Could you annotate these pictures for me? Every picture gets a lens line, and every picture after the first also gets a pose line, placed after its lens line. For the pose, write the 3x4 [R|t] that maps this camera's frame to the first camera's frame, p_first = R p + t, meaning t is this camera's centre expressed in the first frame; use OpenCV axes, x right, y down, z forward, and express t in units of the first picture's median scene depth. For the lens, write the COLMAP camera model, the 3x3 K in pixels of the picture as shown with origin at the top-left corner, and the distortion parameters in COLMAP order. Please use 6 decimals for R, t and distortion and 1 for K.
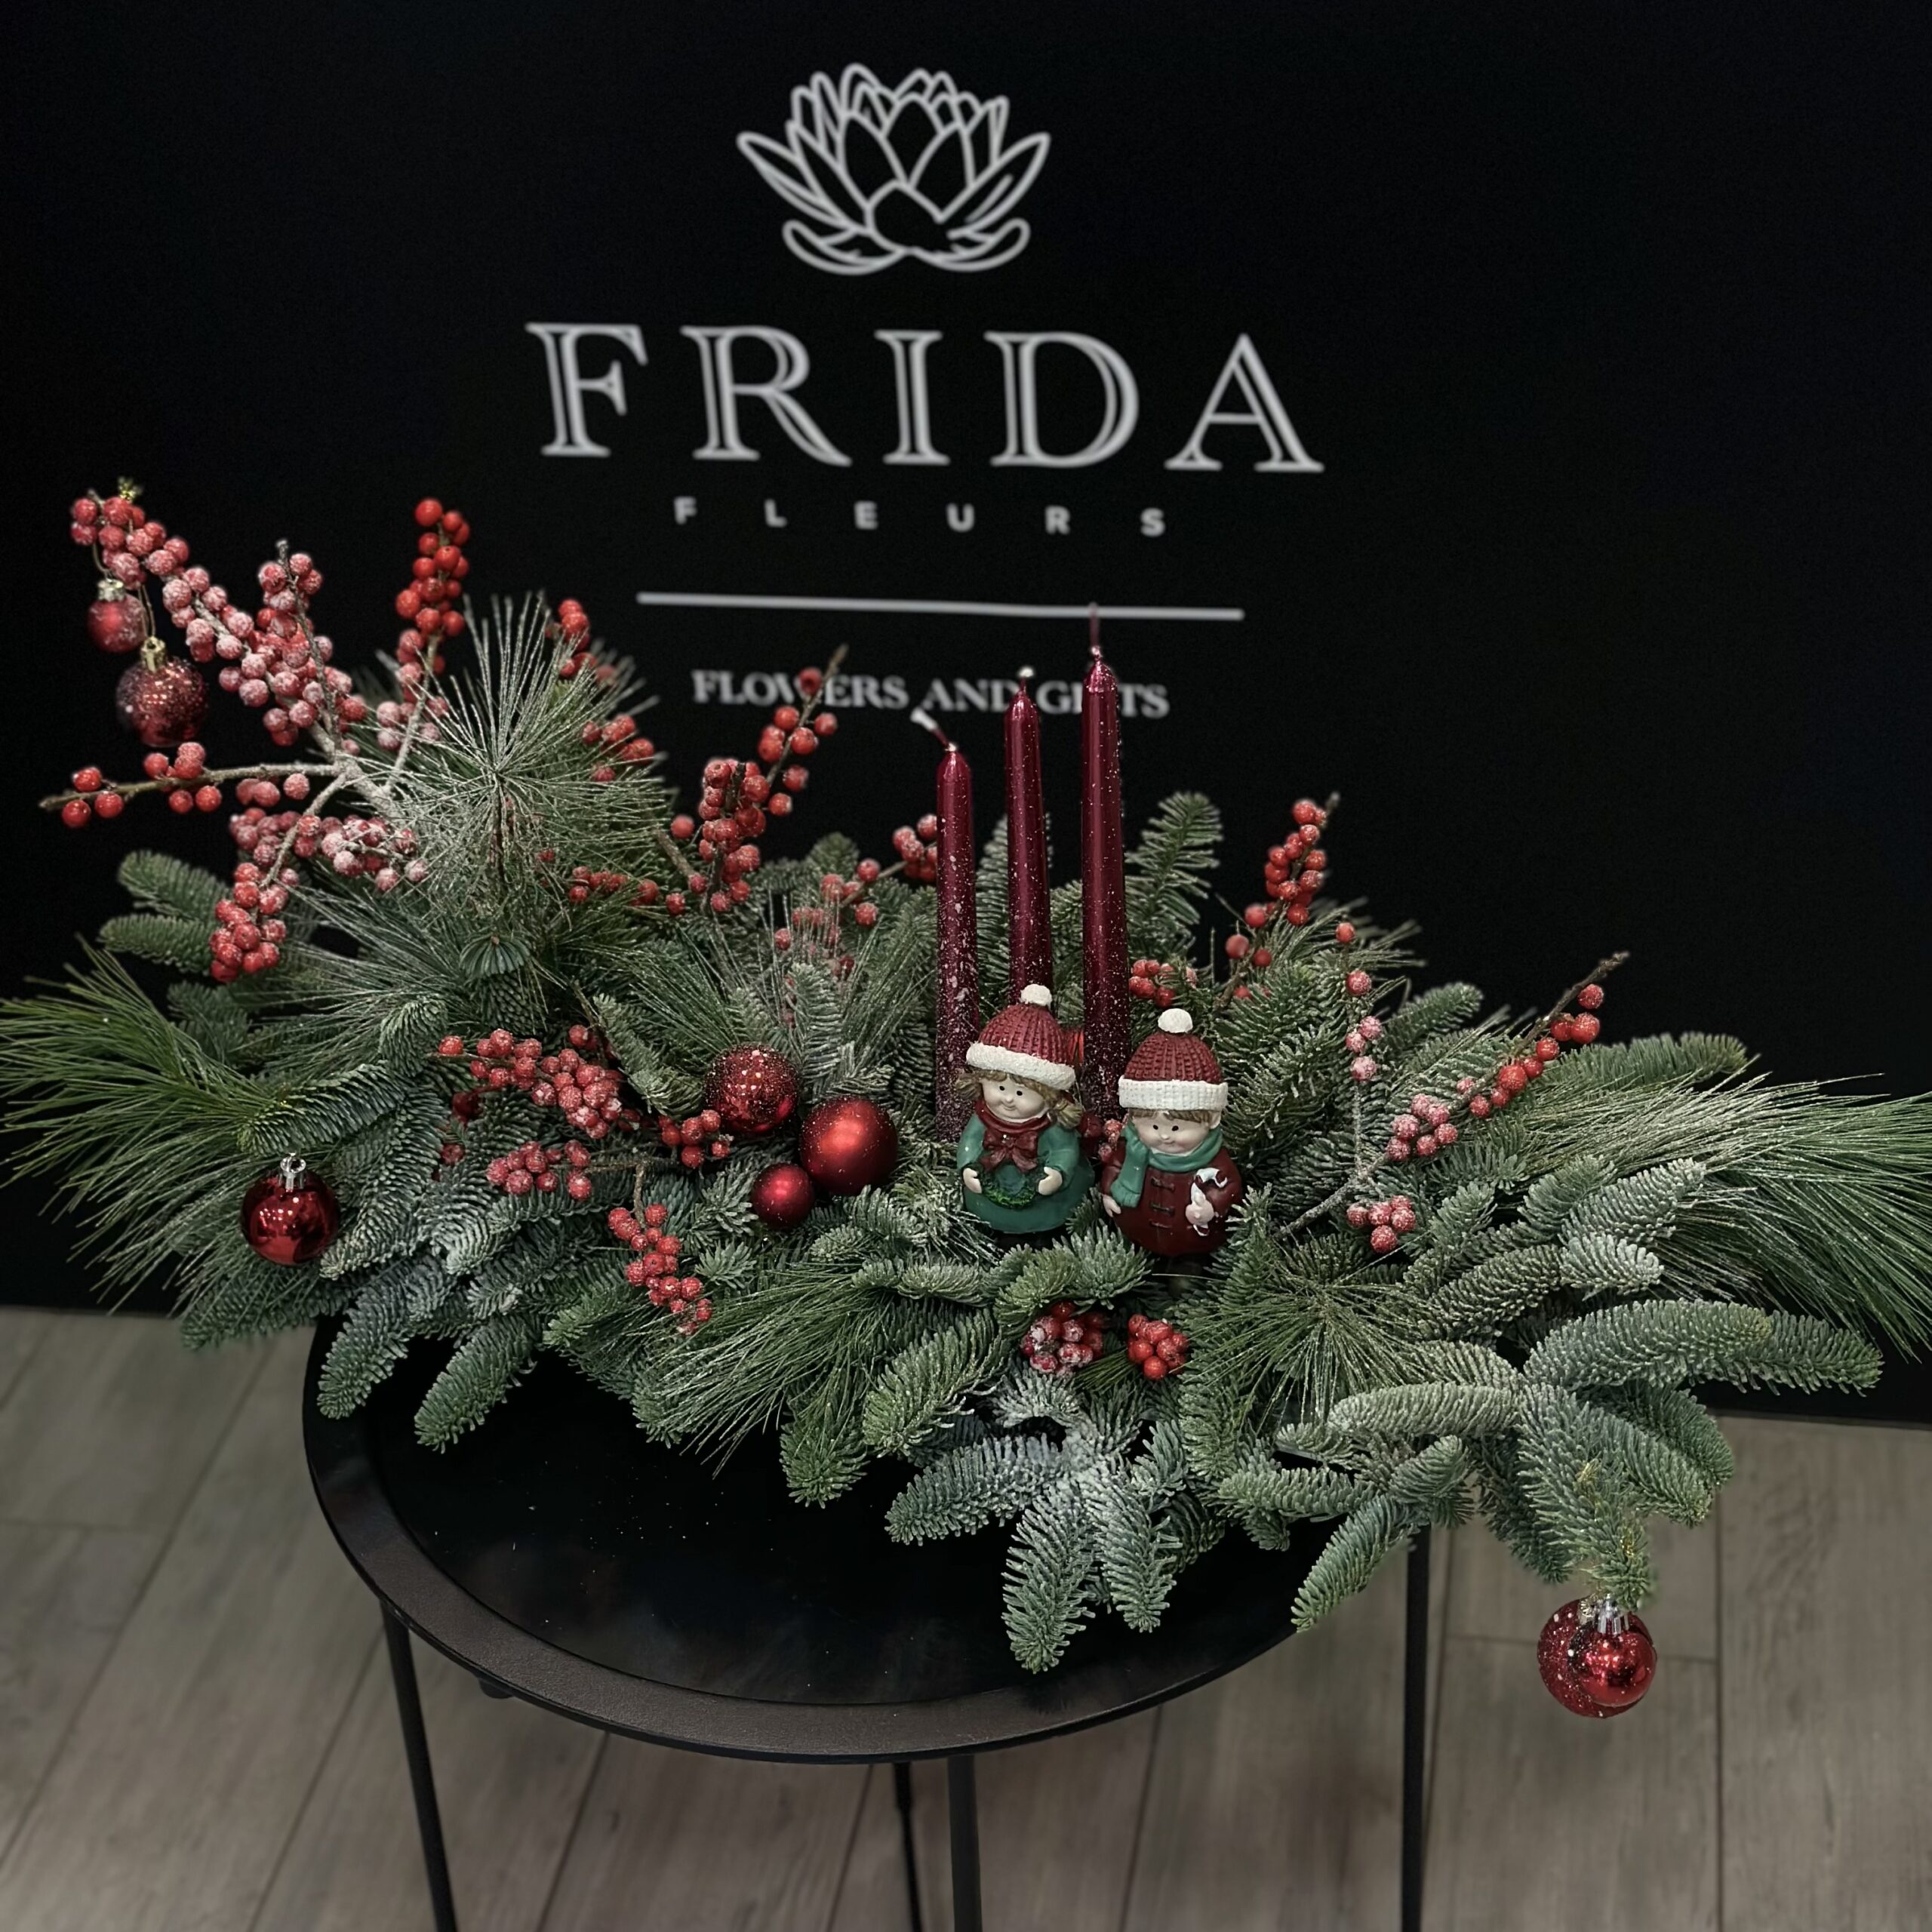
lens RADIAL K [[3742.3, 0, 966.0], [0, 3742.3, 966.0], [0, 0, 1]] dist [0.320965, -1.954464]
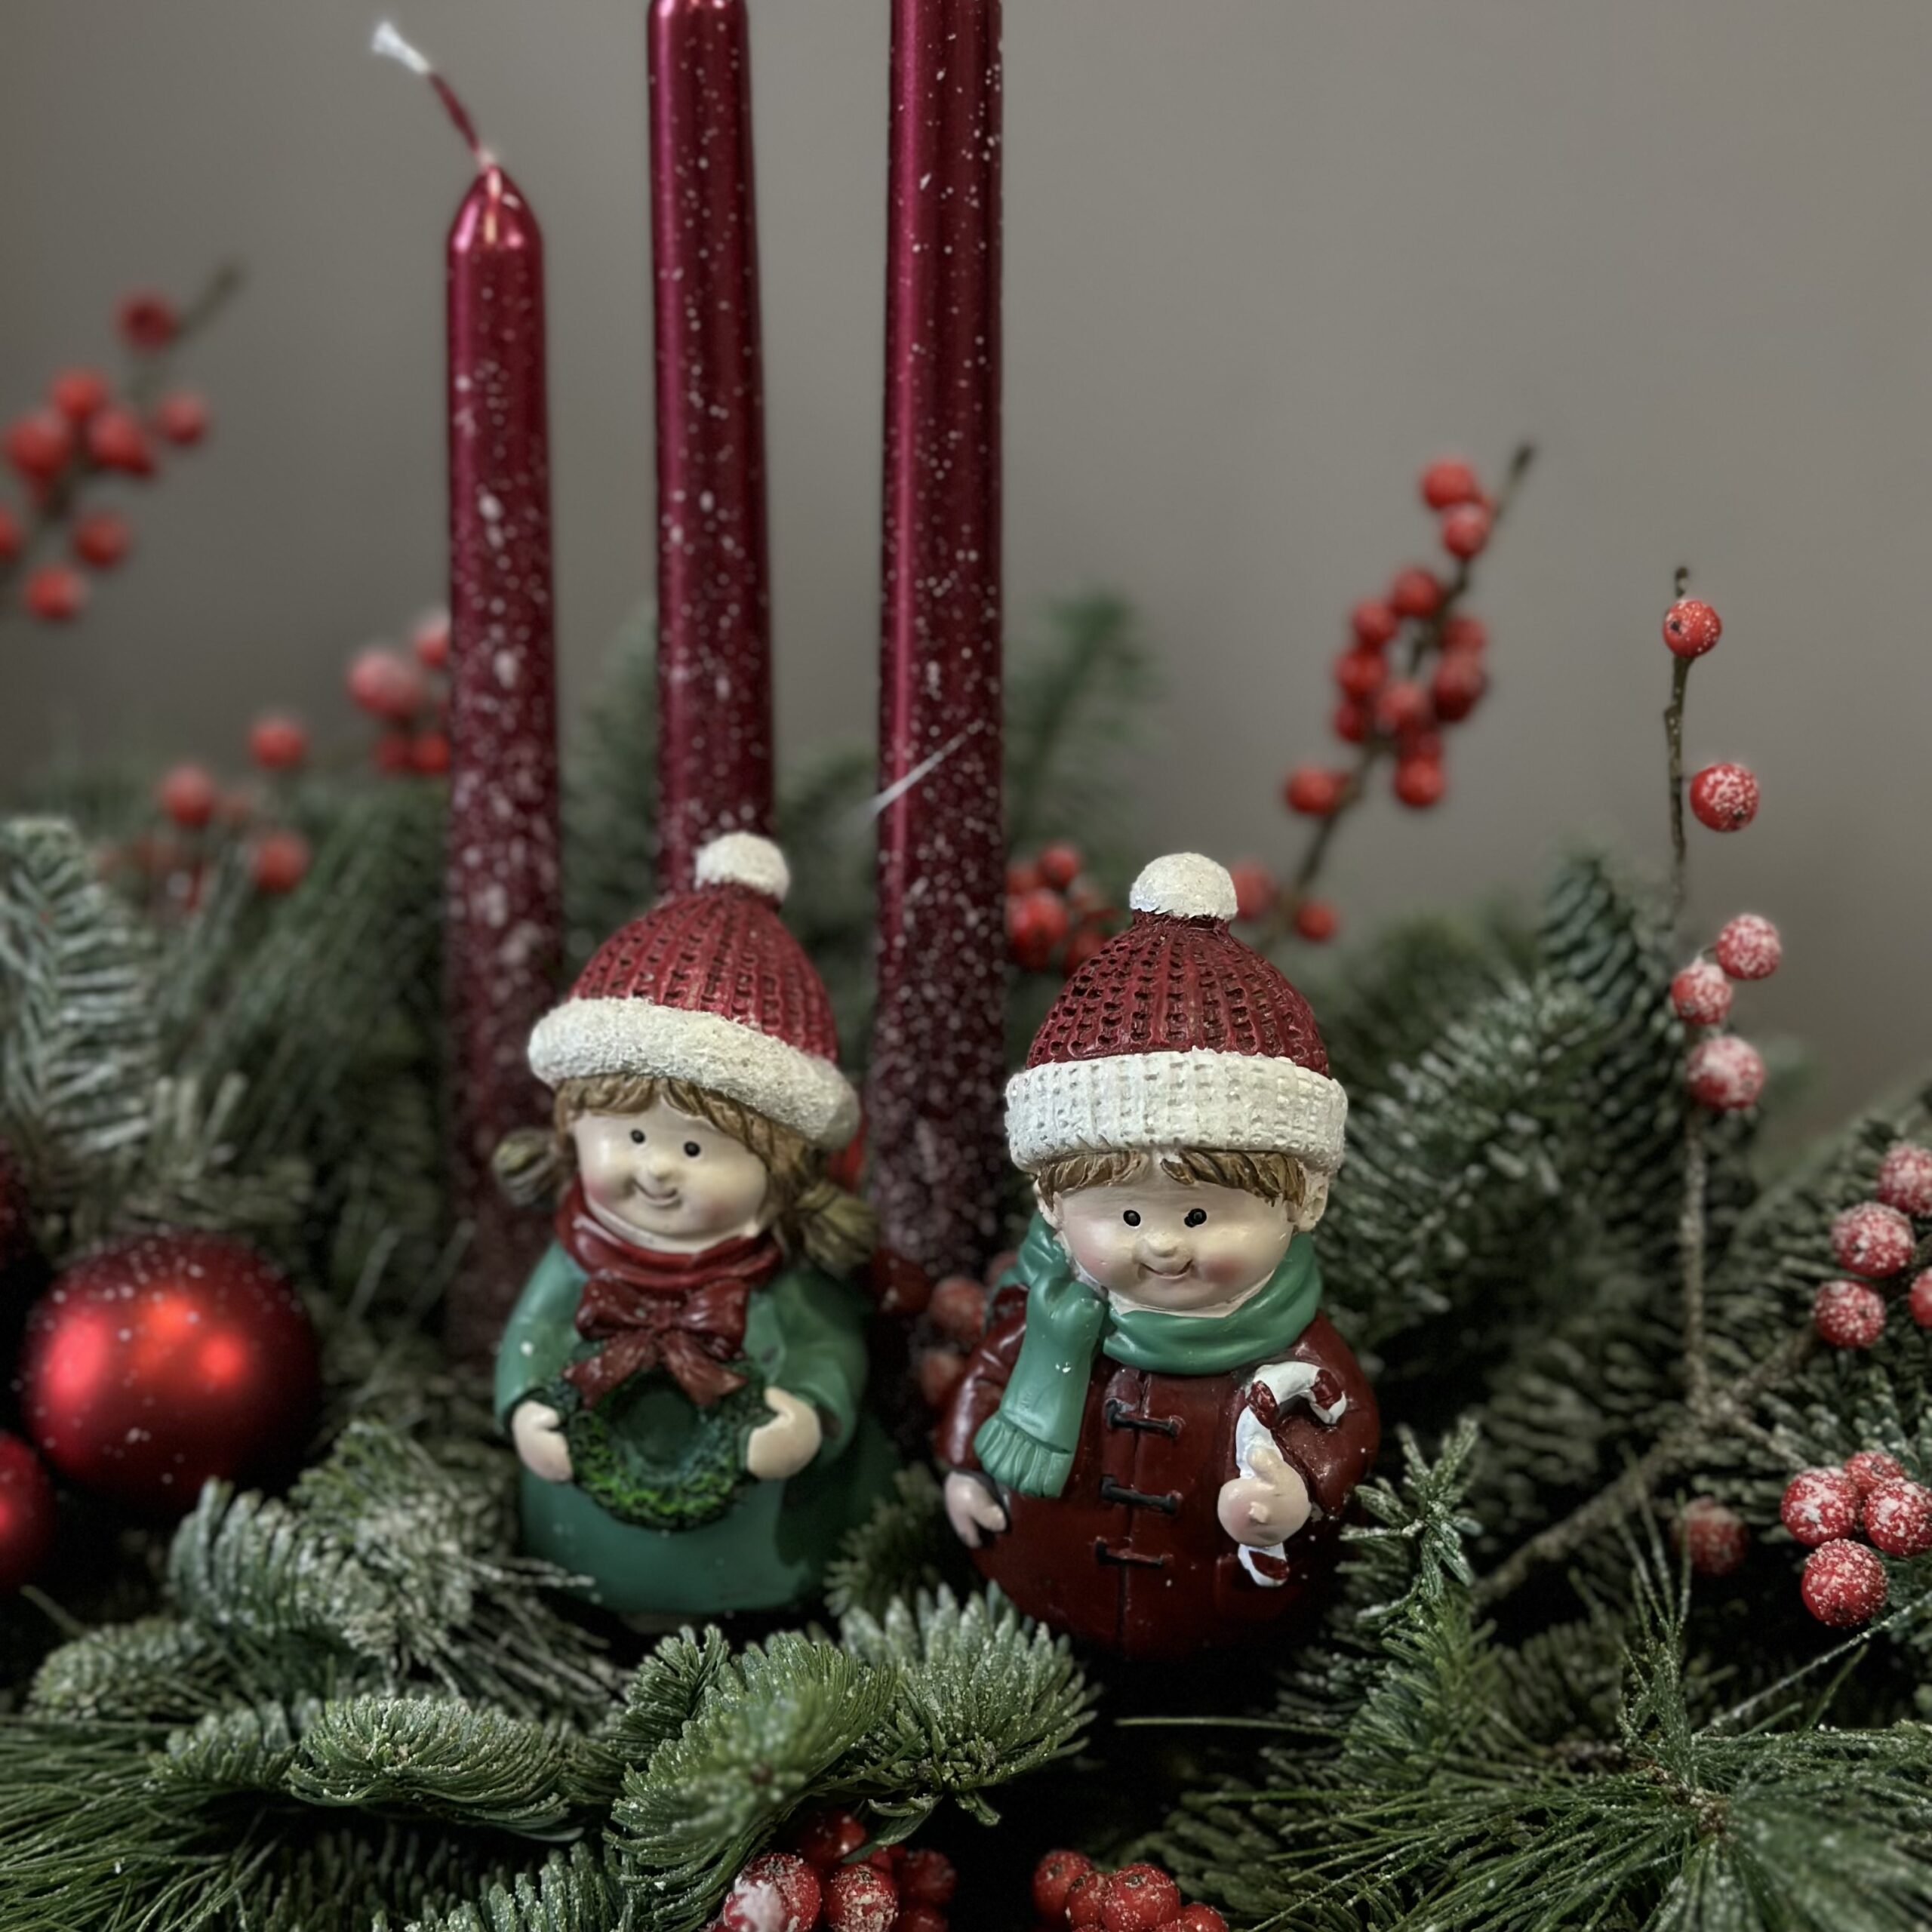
lens RADIAL K [[3742.3, 0, 966.0], [0, 3742.3, 966.0], [0, 0, 1]] dist [0.320965, -1.954464]
pose [[0.993917, 0.007942, 0.109846, 0.002090], [0.012951, 0.982048, -0.188188, 0.079323], [-0.109369, 0.188466, 0.975971, 0.674655]]
